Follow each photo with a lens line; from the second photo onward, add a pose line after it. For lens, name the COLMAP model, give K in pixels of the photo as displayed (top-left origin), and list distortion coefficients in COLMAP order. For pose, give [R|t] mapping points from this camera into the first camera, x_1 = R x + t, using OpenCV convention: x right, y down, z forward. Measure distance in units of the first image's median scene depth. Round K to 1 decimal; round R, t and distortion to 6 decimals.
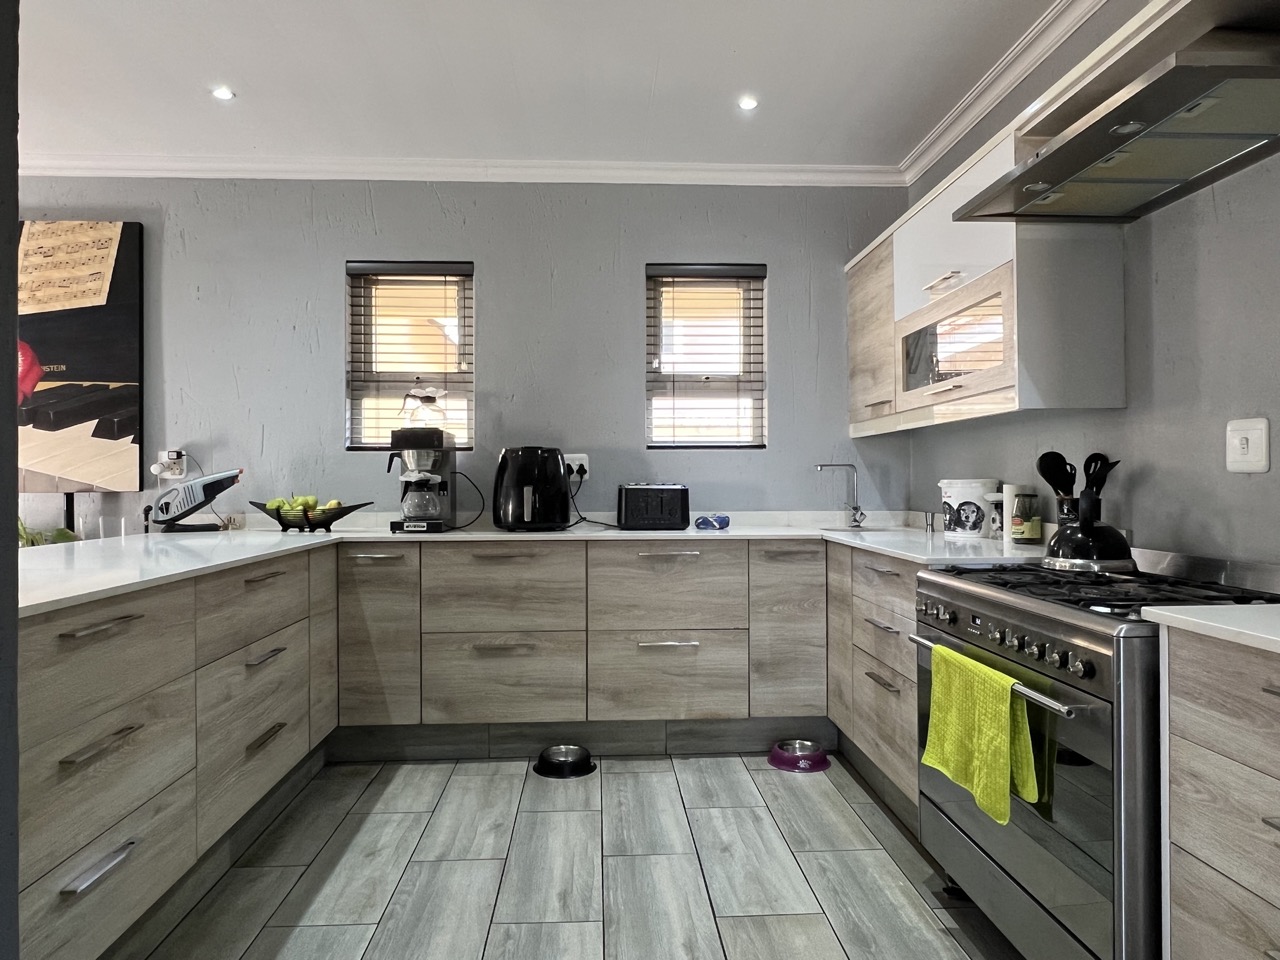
lens RADIAL K [[828.7, 0, 647.6], [0, 828.7, 479.8], [0, 0, 1]] dist [-0.005399, -0.001060]
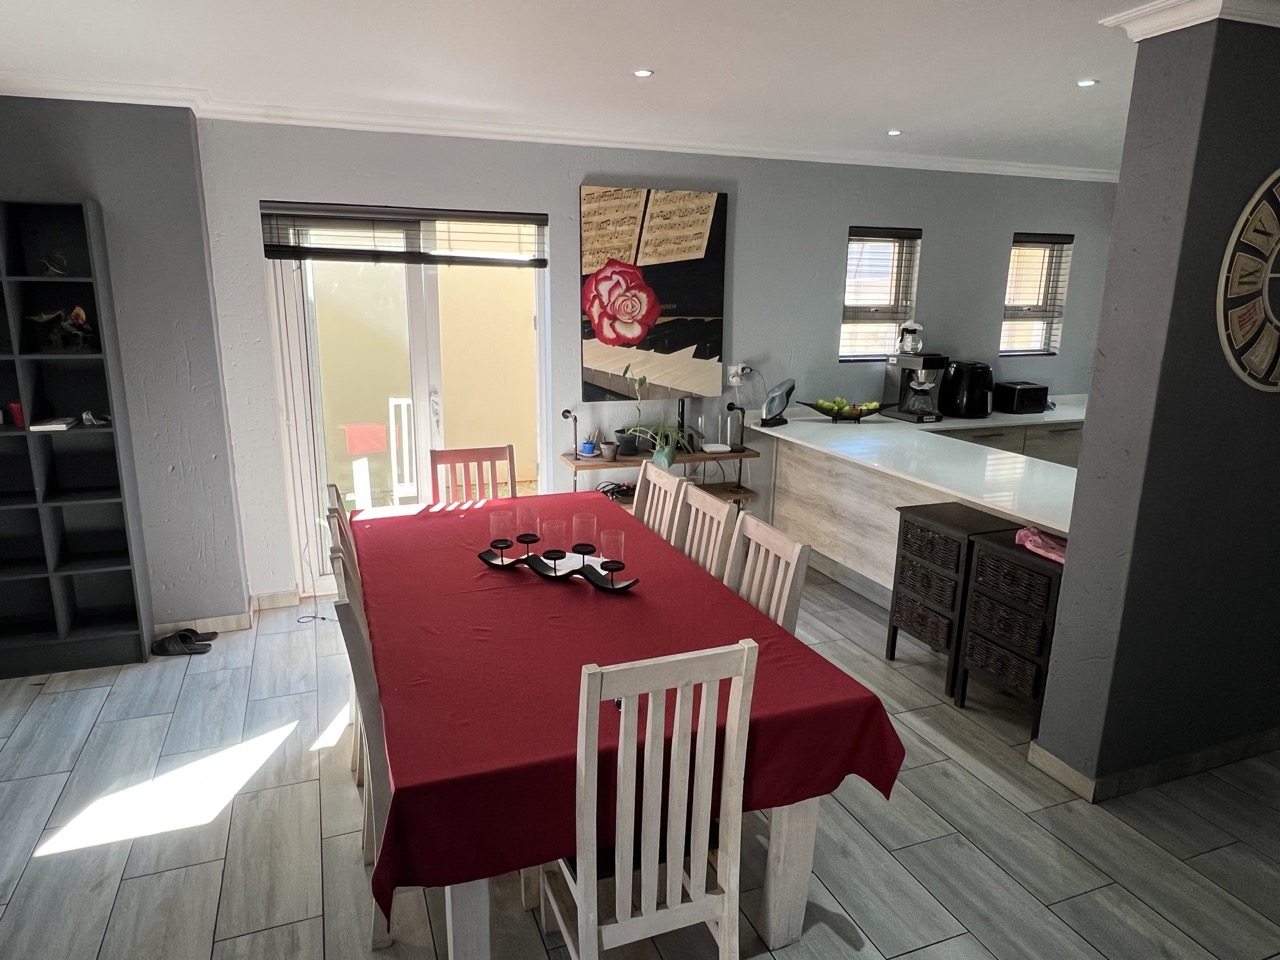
lens RADIAL K [[828.7, 0, 639.7], [0, 828.7, 482.8], [0, 0, 1]] dist [-0.005399, -0.001060]
pose [[0.952899, -0.055805, 0.298109, -1.177538], [-0.017819, 0.970926, 0.238714, -0.176922], [-0.302764, -0.232782, 0.924200, -0.294471]]
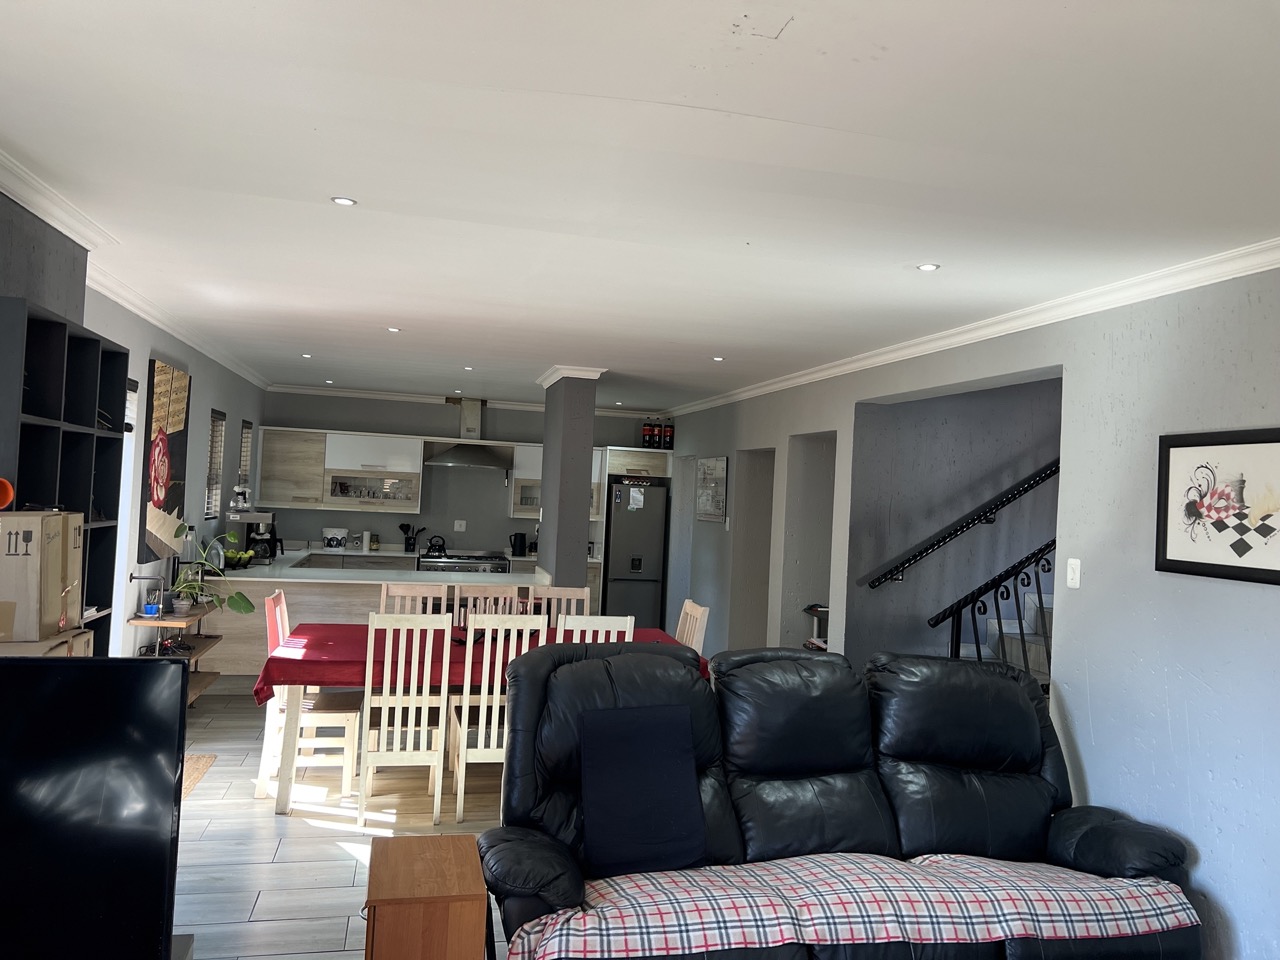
lens RADIAL K [[952.9, 0, 655.5], [0, 952.9, 471.1], [0, 0, 1]] dist [0.044290, -0.023502]
pose [[-0.182159, 0.021320, 0.983038, -2.522781], [-0.050957, 0.998217, -0.031091, -0.126072], [-0.981948, -0.055756, -0.180748, 0.473653]]
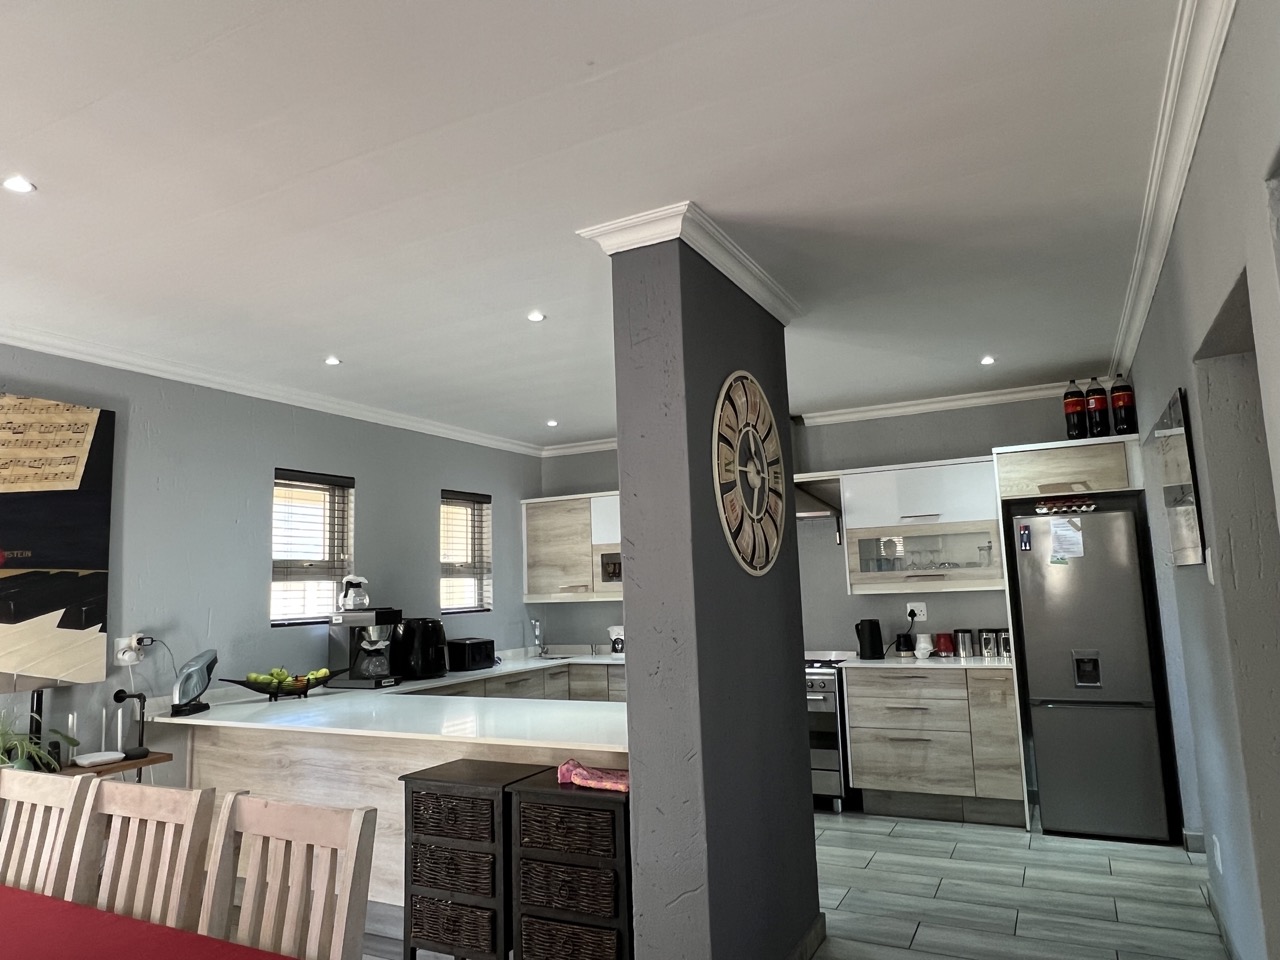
lens RADIAL K [[828.7, 0, 642.8], [0, 828.7, 481.8], [0, 0, 1]] dist [-0.005399, -0.001060]
pose [[0.510342, 0.095542, 0.854648, -1.152810], [0.031224, 0.991095, -0.129441, -0.074145], [-0.859405, 0.092744, 0.502814, -0.065012]]
